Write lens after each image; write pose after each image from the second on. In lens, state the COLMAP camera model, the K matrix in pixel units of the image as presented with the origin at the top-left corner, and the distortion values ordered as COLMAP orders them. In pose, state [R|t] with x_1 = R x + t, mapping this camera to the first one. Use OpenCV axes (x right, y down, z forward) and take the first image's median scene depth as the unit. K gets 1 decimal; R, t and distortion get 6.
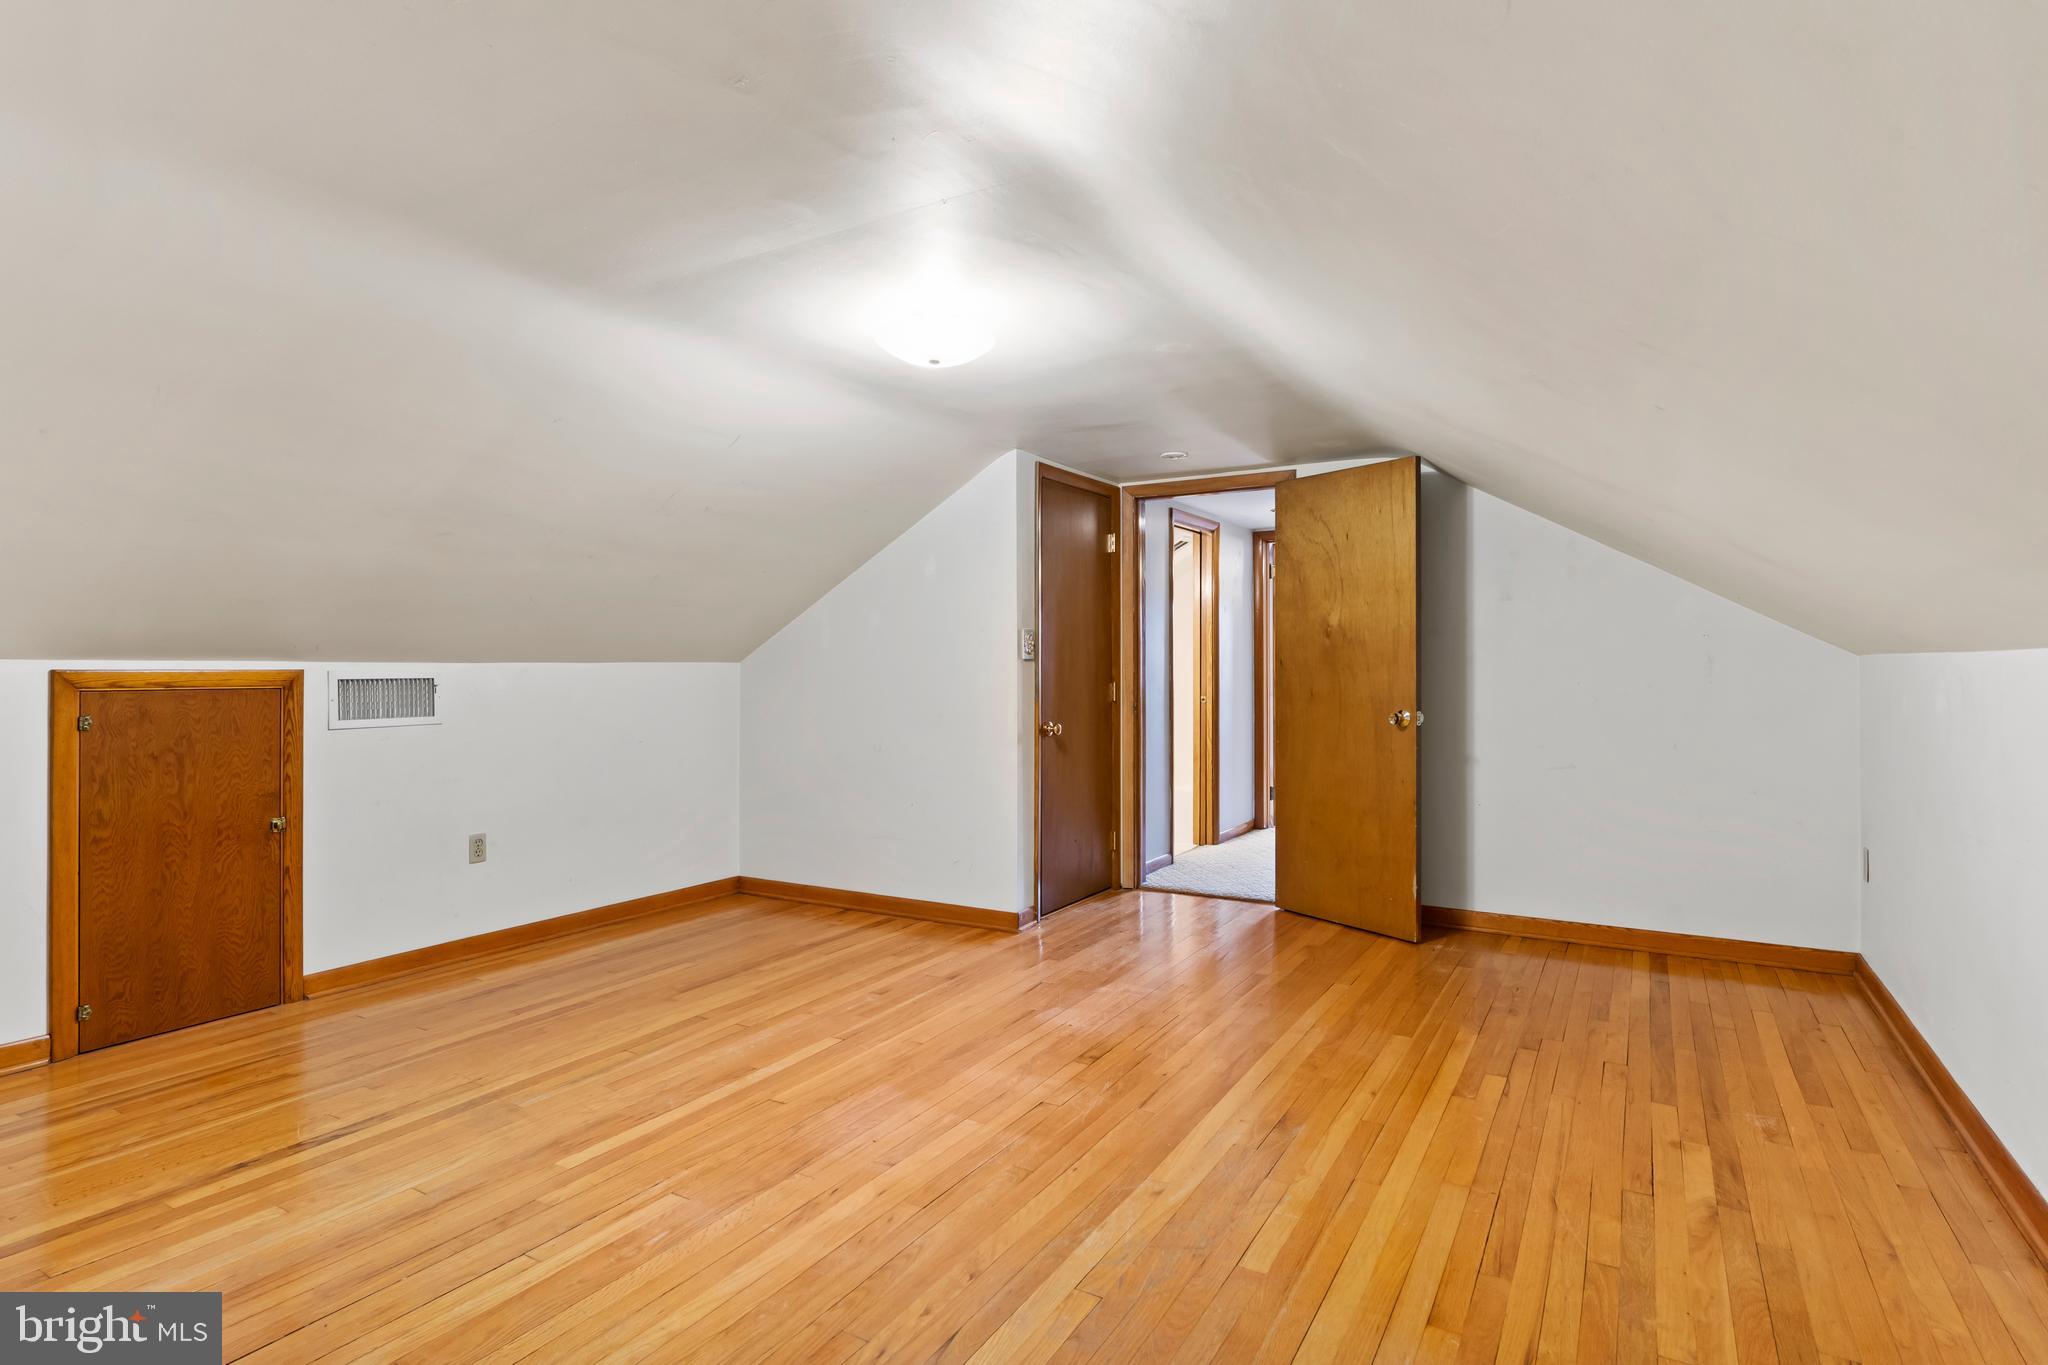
lens RADIAL K [[1050.9, 0, 1024.2], [0, 1050.9, 661.3], [0, 0, 1]] dist [-0.004976, 0.000500]
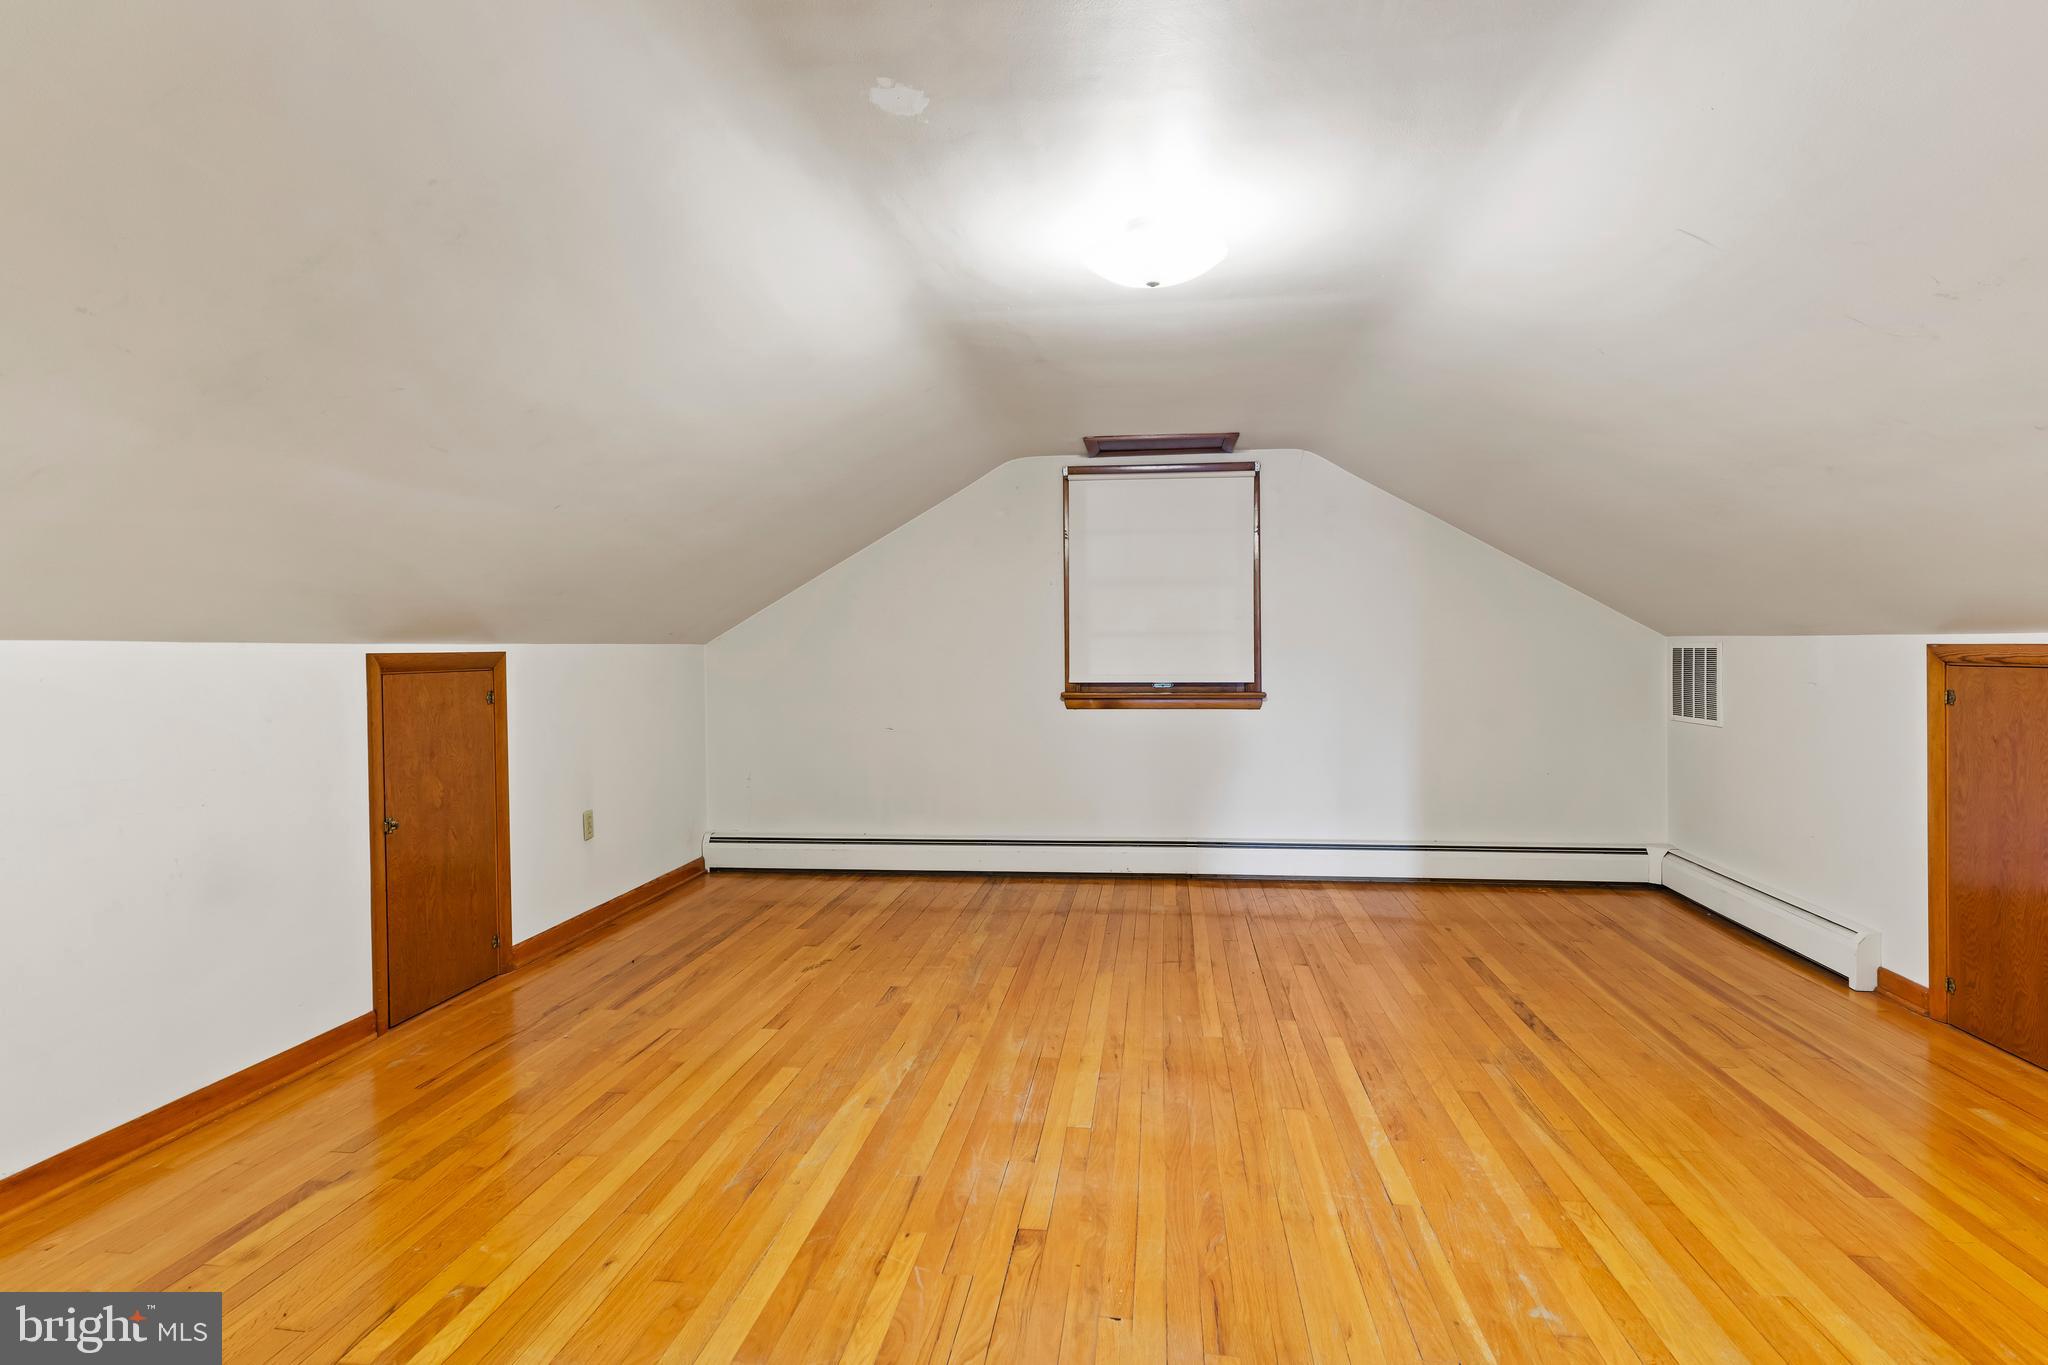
lens RADIAL K [[1059.1, 0, 1025.0], [0, 1059.1, 714.3], [0, 0, 1]] dist [-0.002305, 0.000213]
pose [[-0.917963, 0.032386, -0.395341, 0.354265], [0.010835, 0.998337, 0.056624, 0.009990], [0.396518, 0.047695, -0.916787, 1.785915]]
